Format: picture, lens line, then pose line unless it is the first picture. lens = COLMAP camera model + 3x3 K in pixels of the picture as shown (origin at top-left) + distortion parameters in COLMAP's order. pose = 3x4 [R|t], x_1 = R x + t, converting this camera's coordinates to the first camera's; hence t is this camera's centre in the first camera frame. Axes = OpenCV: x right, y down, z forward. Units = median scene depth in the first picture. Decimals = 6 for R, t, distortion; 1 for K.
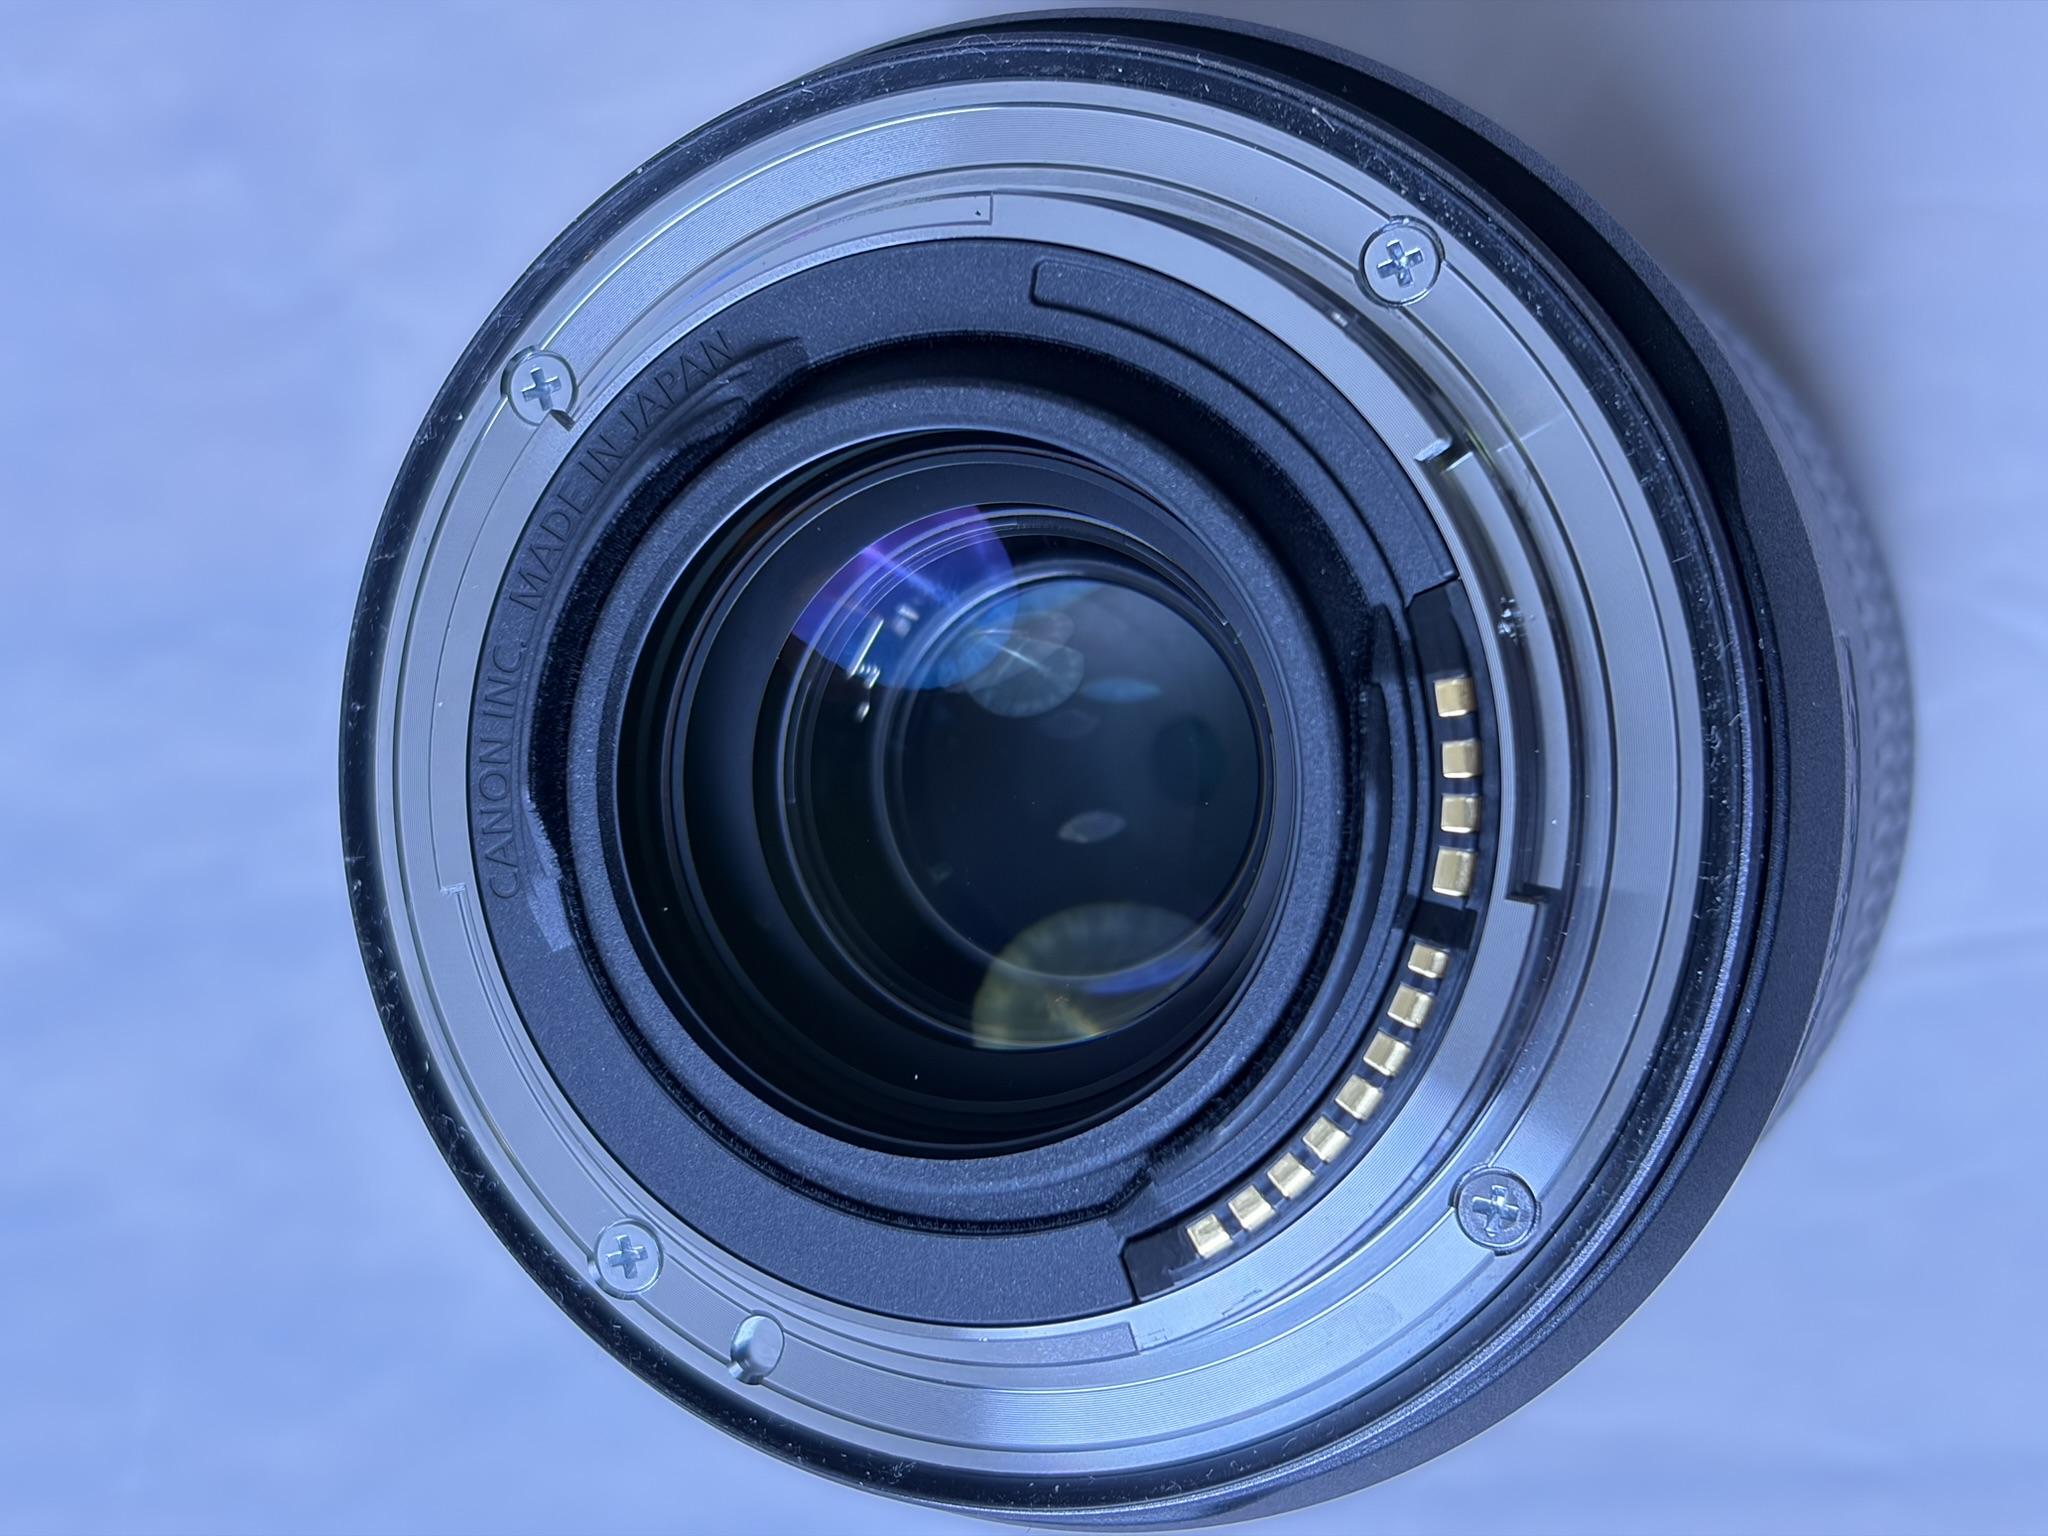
lens RADIAL K [[3207.2, 0, 1024.0], [0, 3207.2, 768.0], [0, 0, 1]] dist [0.186329, -0.629205]
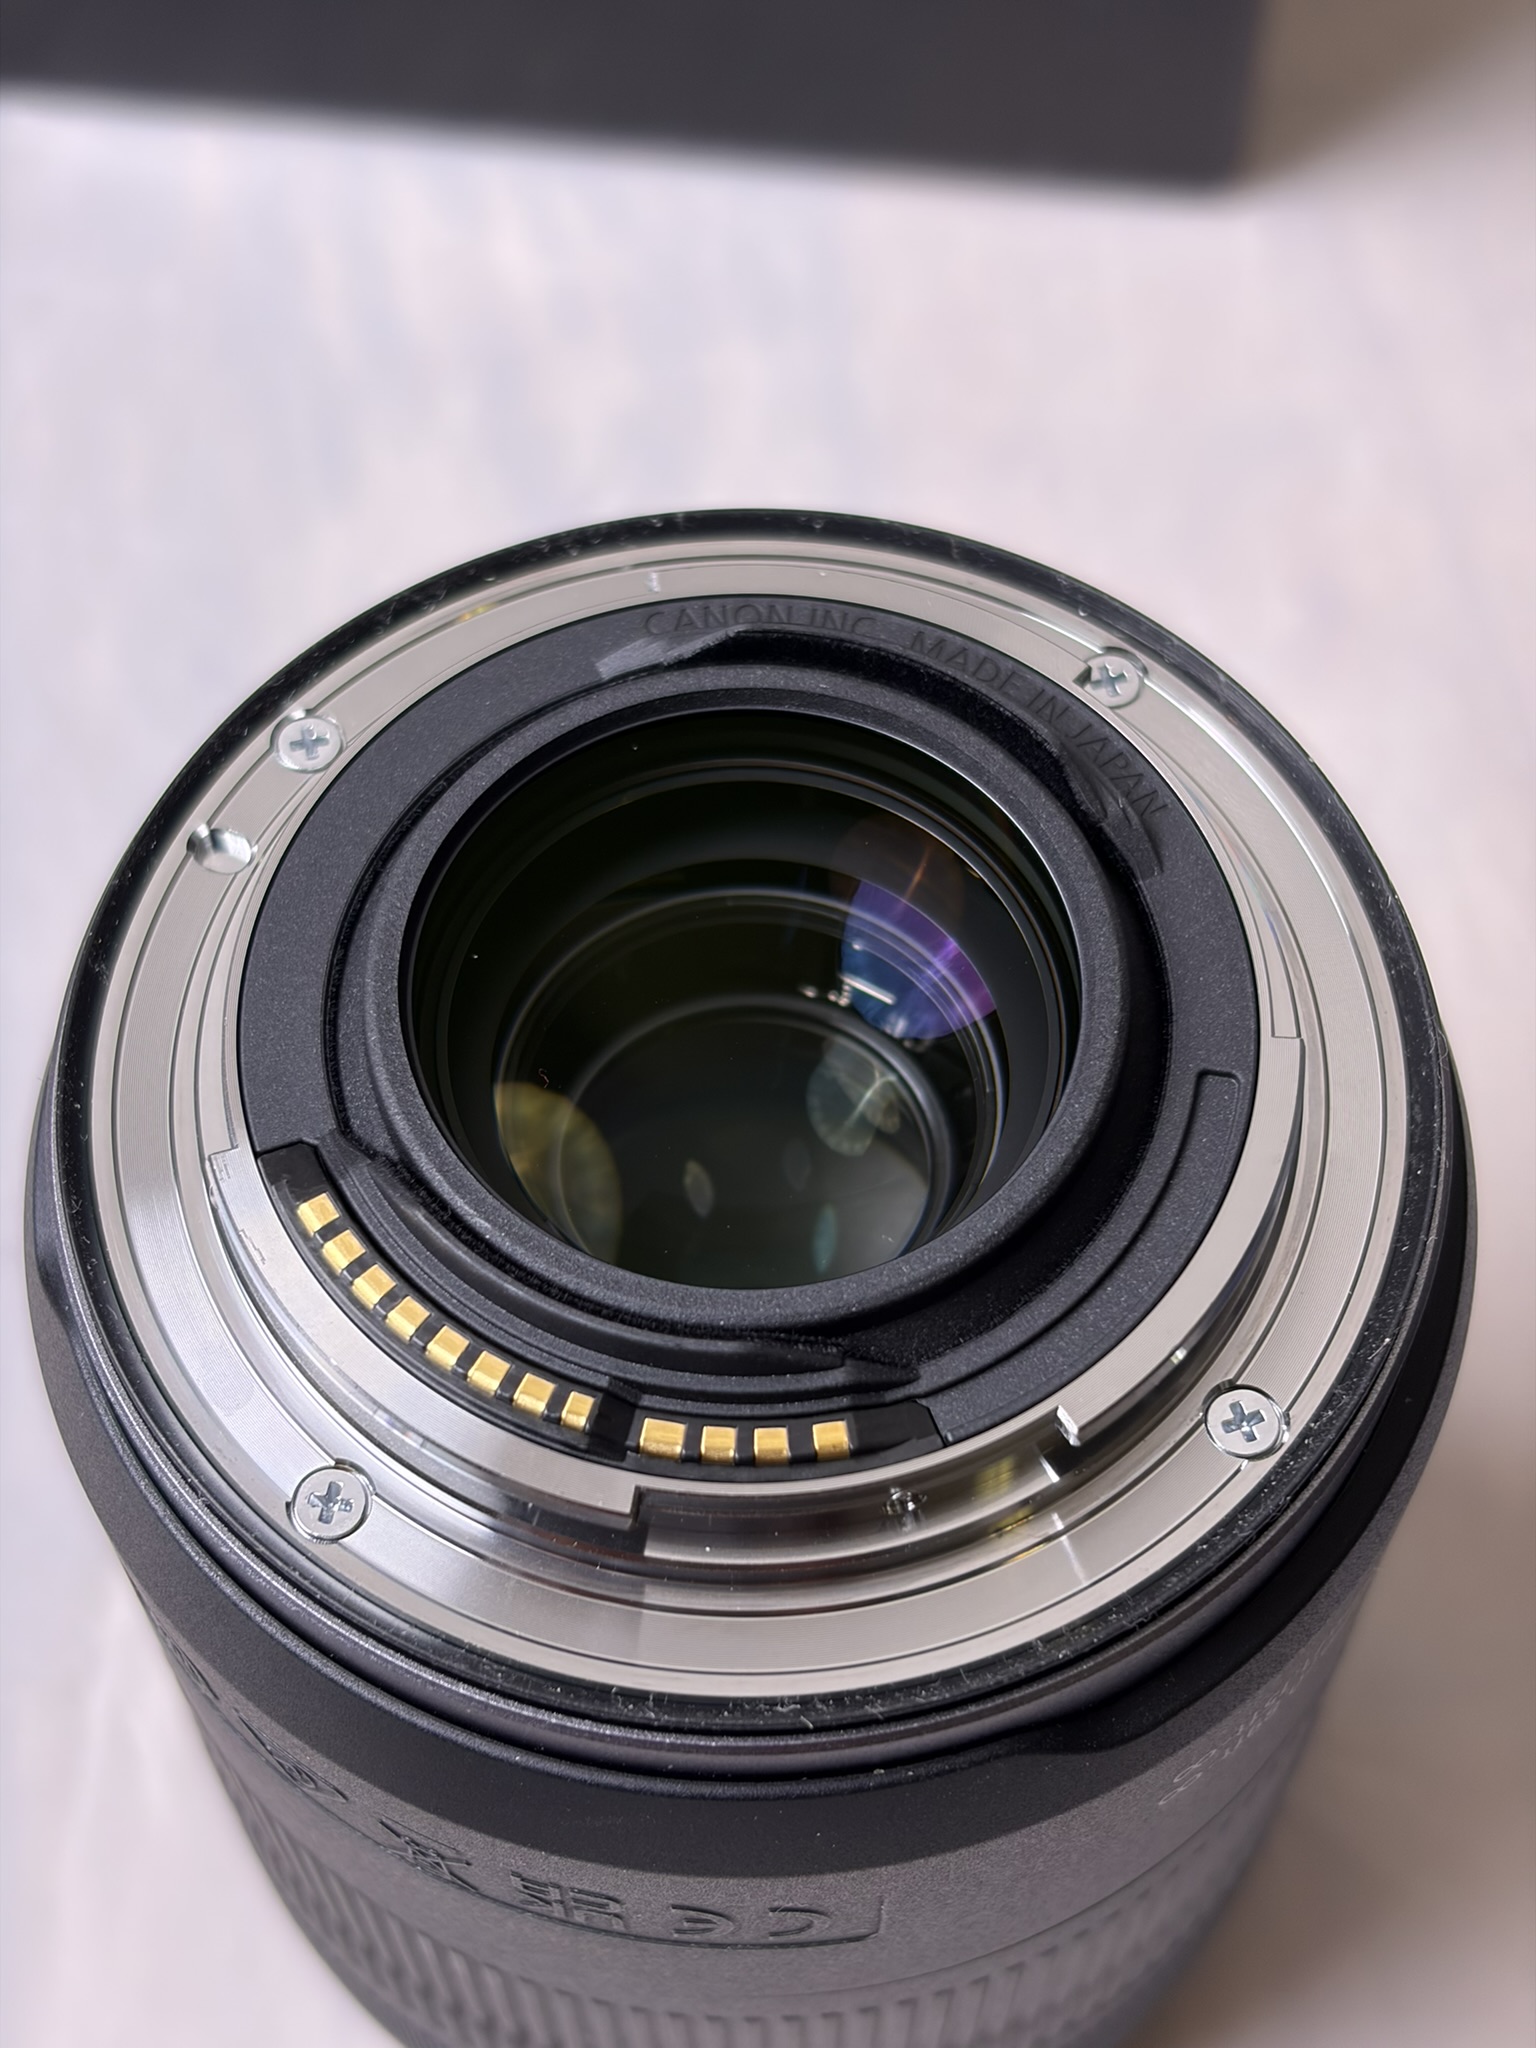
lens RADIAL K [[3207.2, 0, 768.0], [0, 3207.2, 1024.0], [0, 0, 1]] dist [0.186329, -0.629205]
pose [[-0.009469, 0.977462, -0.210897, 0.213596], [-0.999678, -0.014221, -0.021030, 0.021183], [-0.023555, 0.210630, 0.977282, -0.041935]]
